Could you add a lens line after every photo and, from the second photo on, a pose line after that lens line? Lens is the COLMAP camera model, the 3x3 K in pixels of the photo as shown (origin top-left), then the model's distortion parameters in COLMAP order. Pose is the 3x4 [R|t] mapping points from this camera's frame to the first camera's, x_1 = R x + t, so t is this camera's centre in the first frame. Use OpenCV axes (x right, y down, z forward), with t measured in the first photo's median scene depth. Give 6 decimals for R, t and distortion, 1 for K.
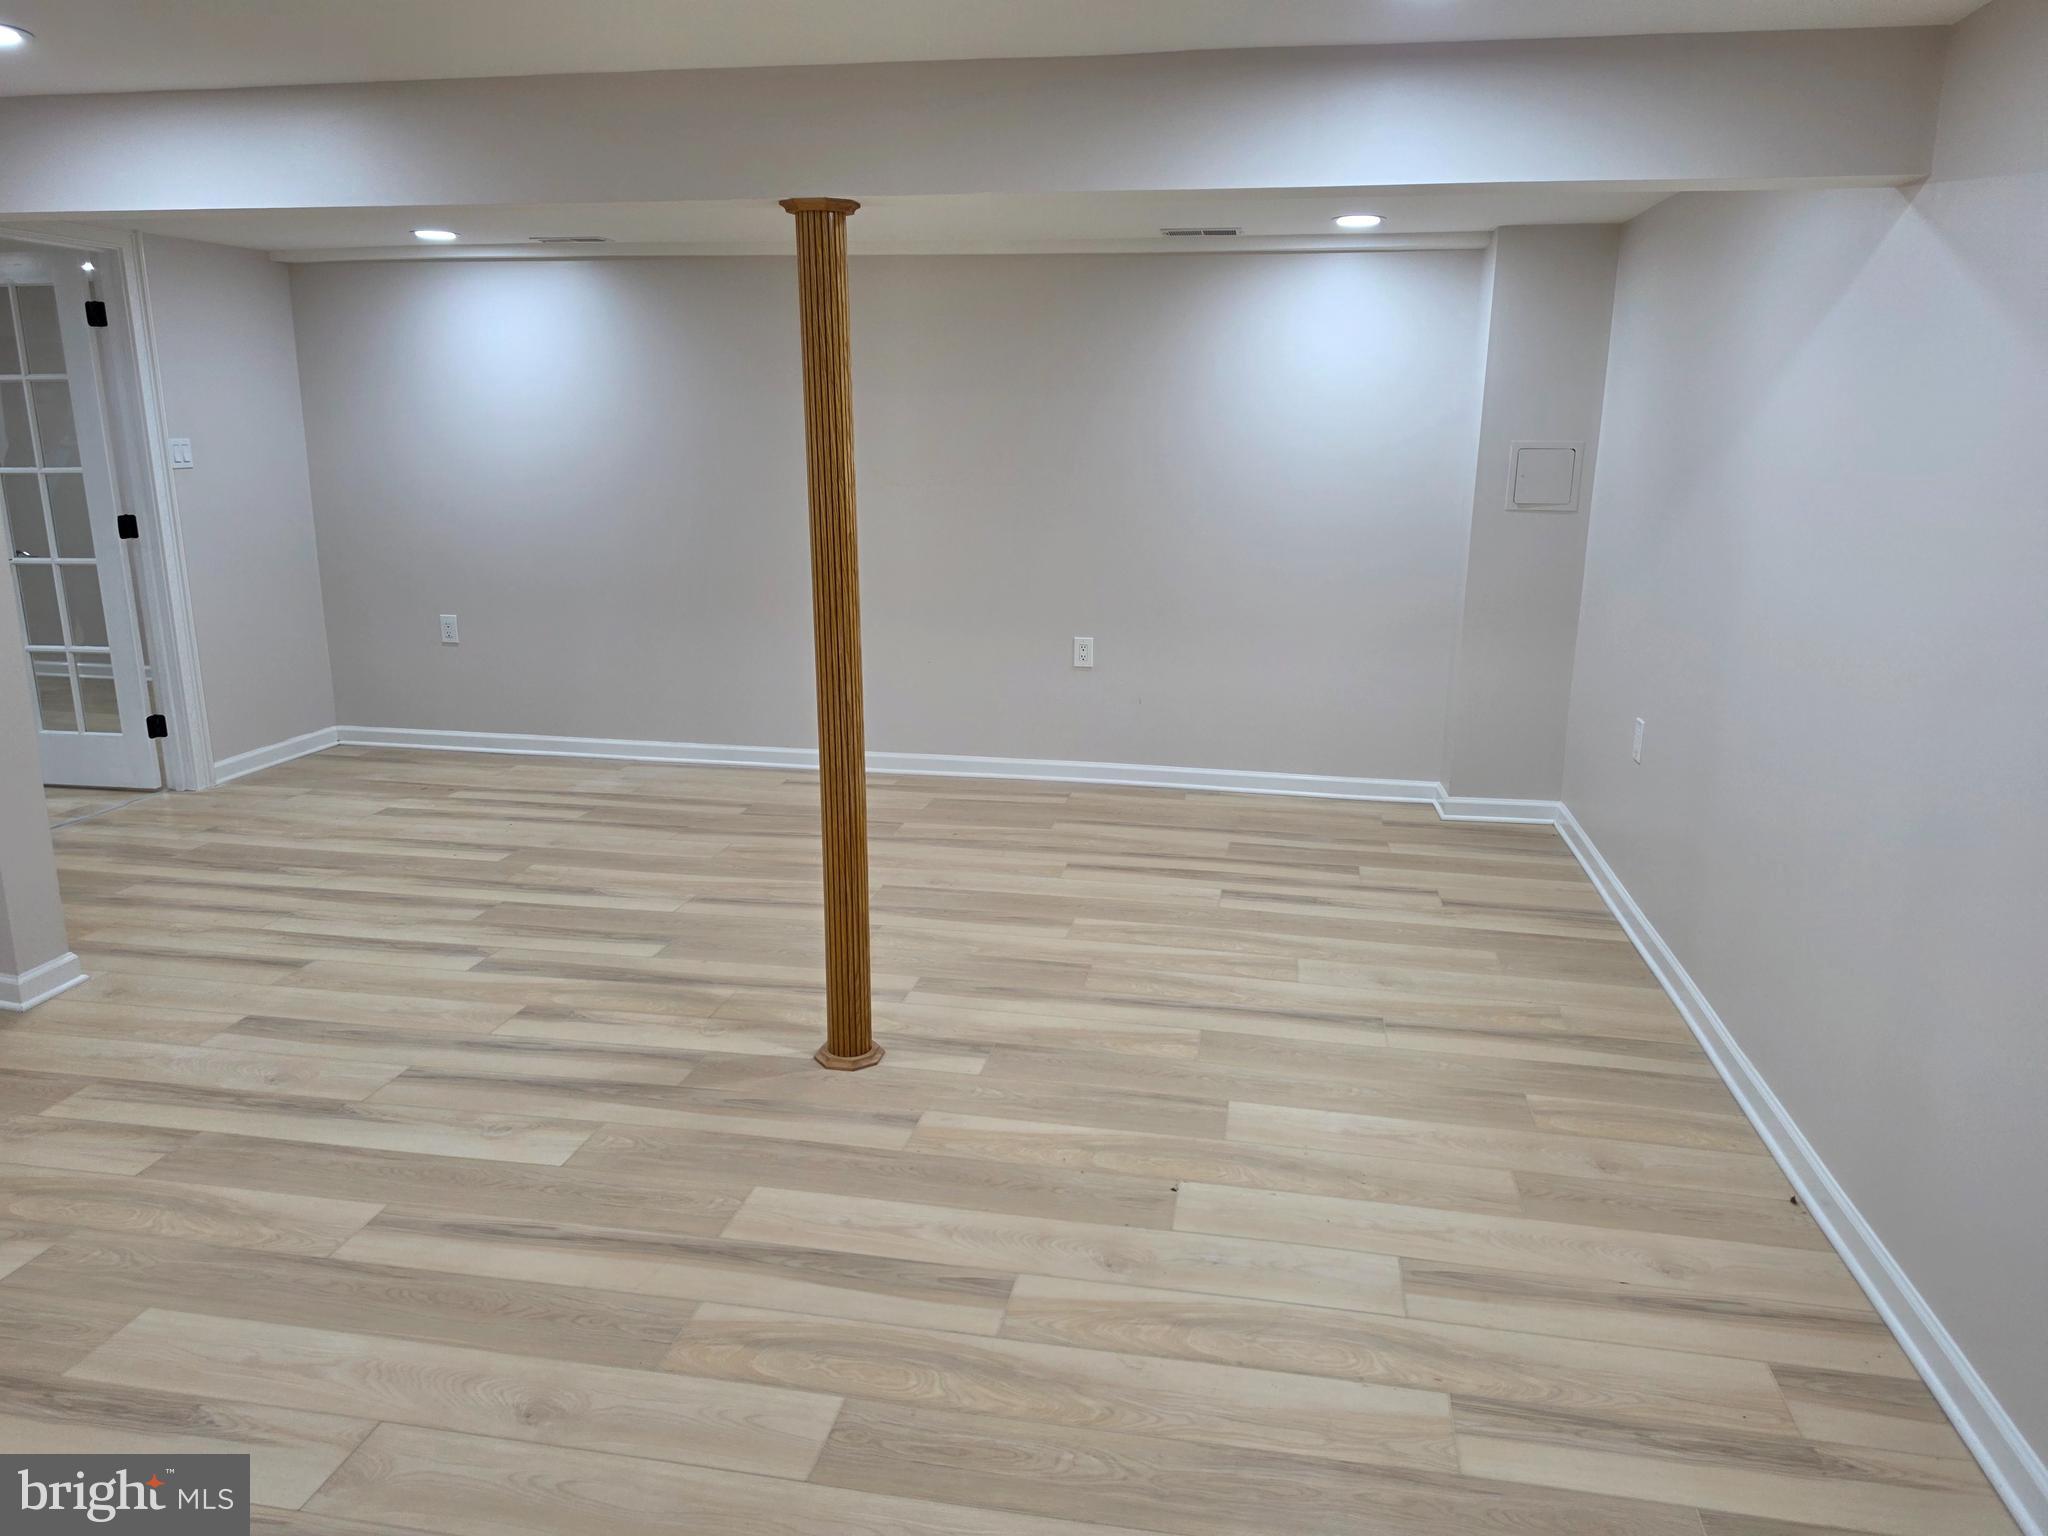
lens RADIAL K [[1413.9, 0, 1021.6], [0, 1413.9, 765.0], [0, 0, 1]] dist [0.109247, -0.150343]
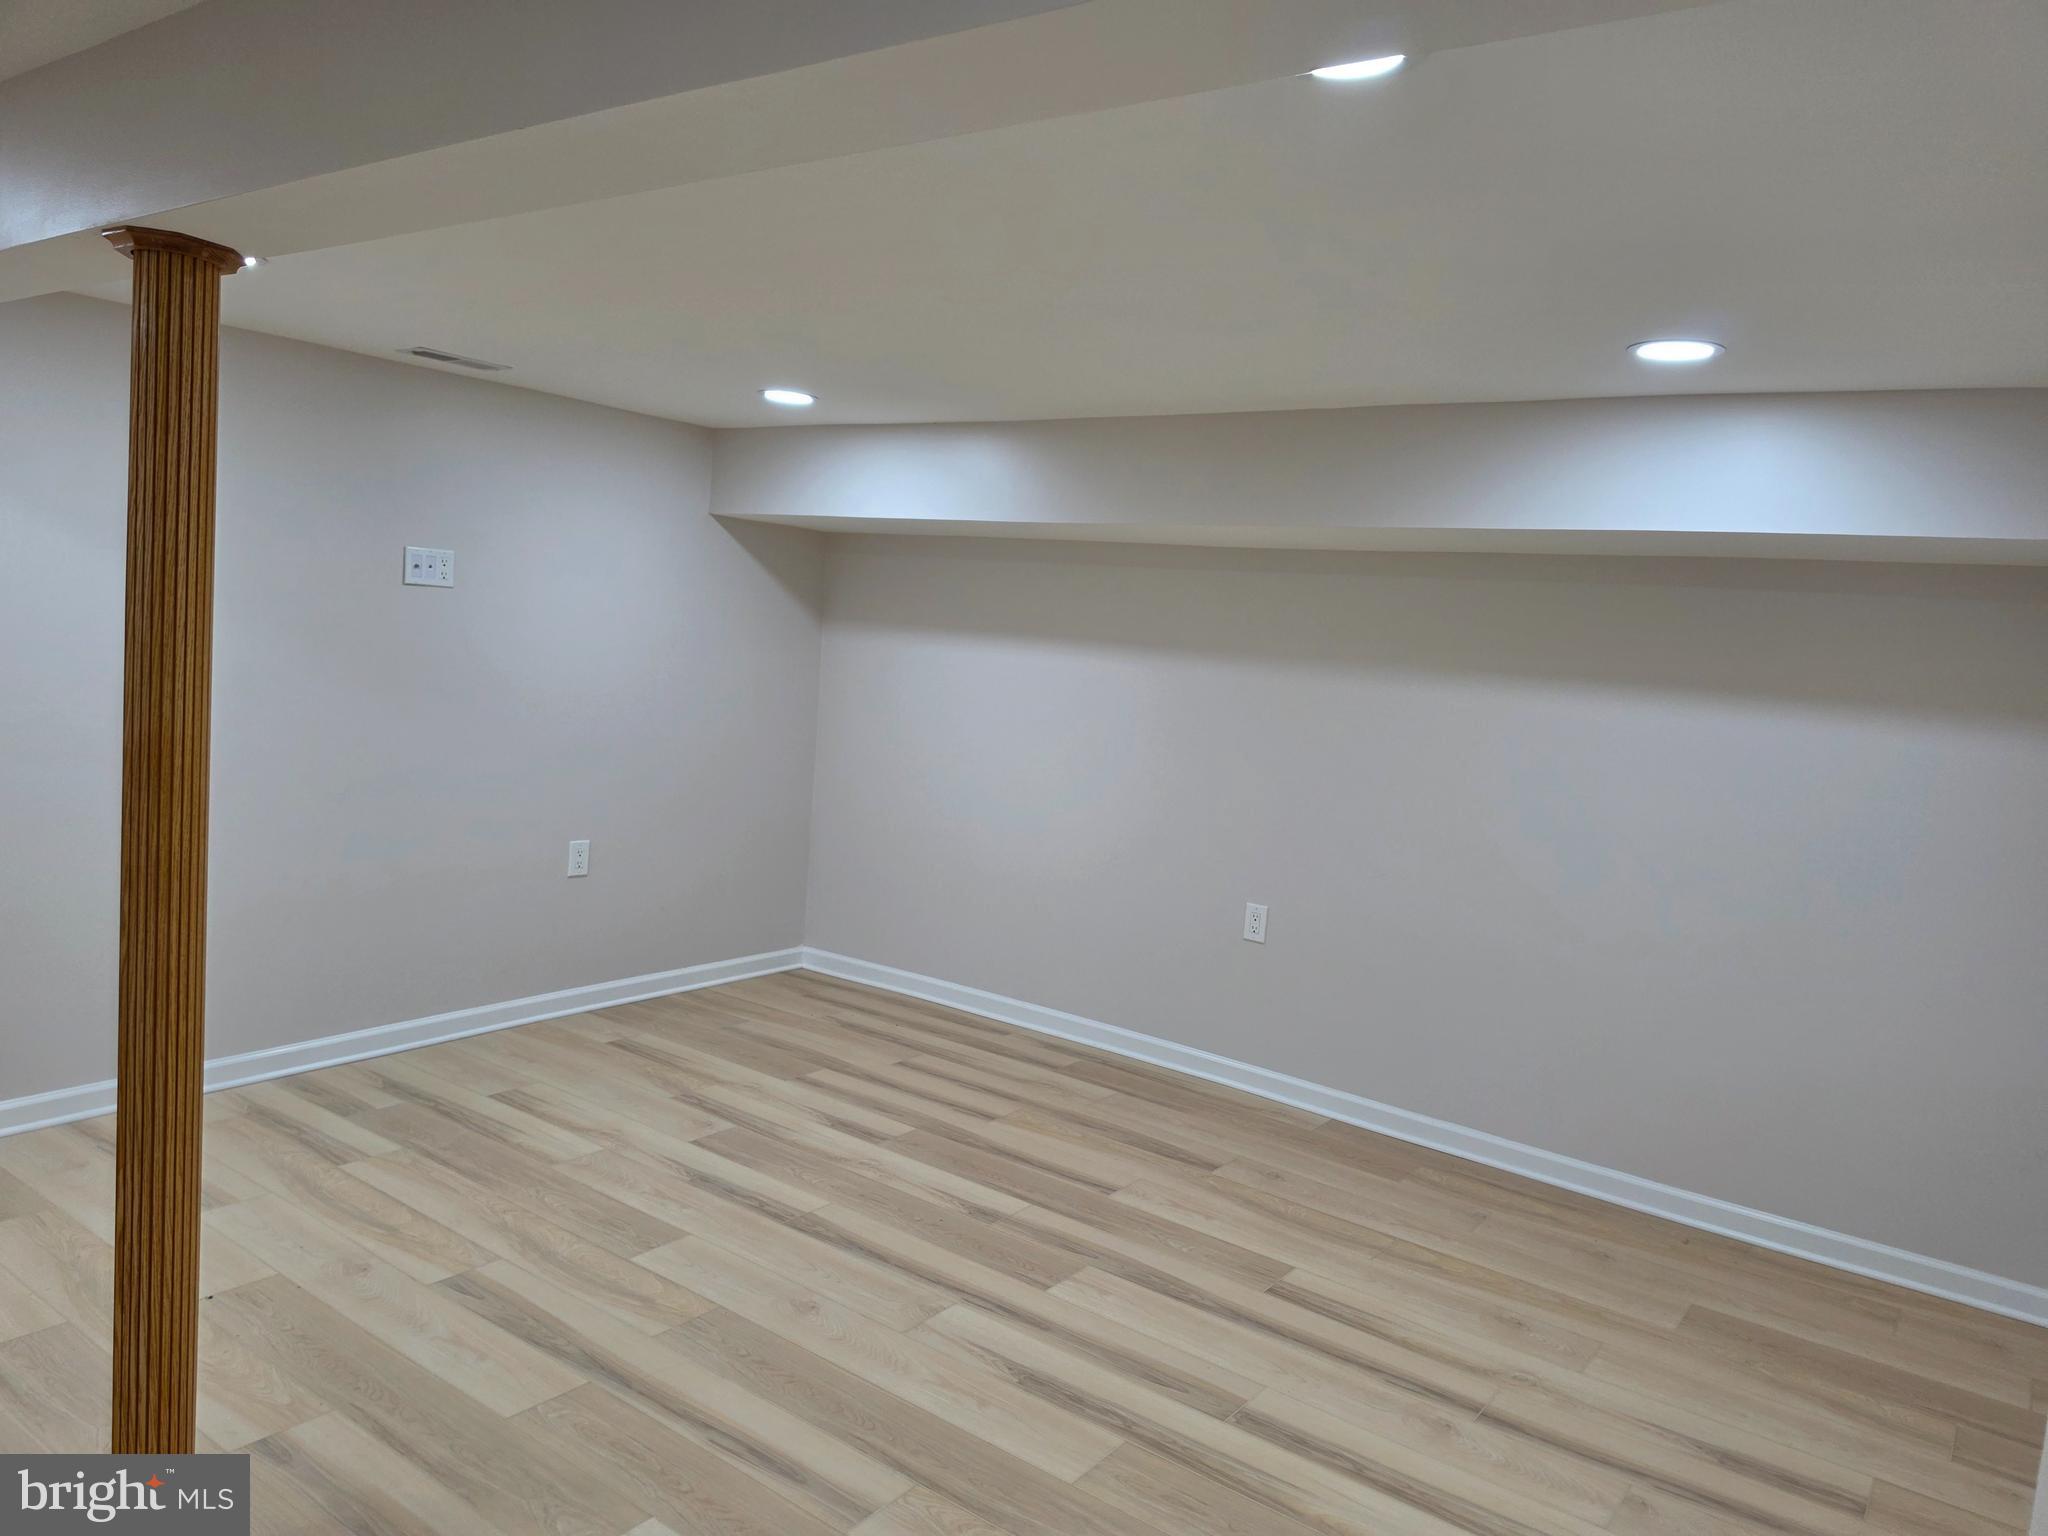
lens RADIAL K [[1413.9, 0, 1021.6], [0, 1413.9, 765.0], [0, 0, 1]] dist [0.109247, -0.150343]
pose [[-0.897611, -0.108066, 0.427335, -0.958147], [0.035831, 0.948384, 0.315093, -0.442062], [-0.439329, 0.298143, -0.847408, 1.738597]]
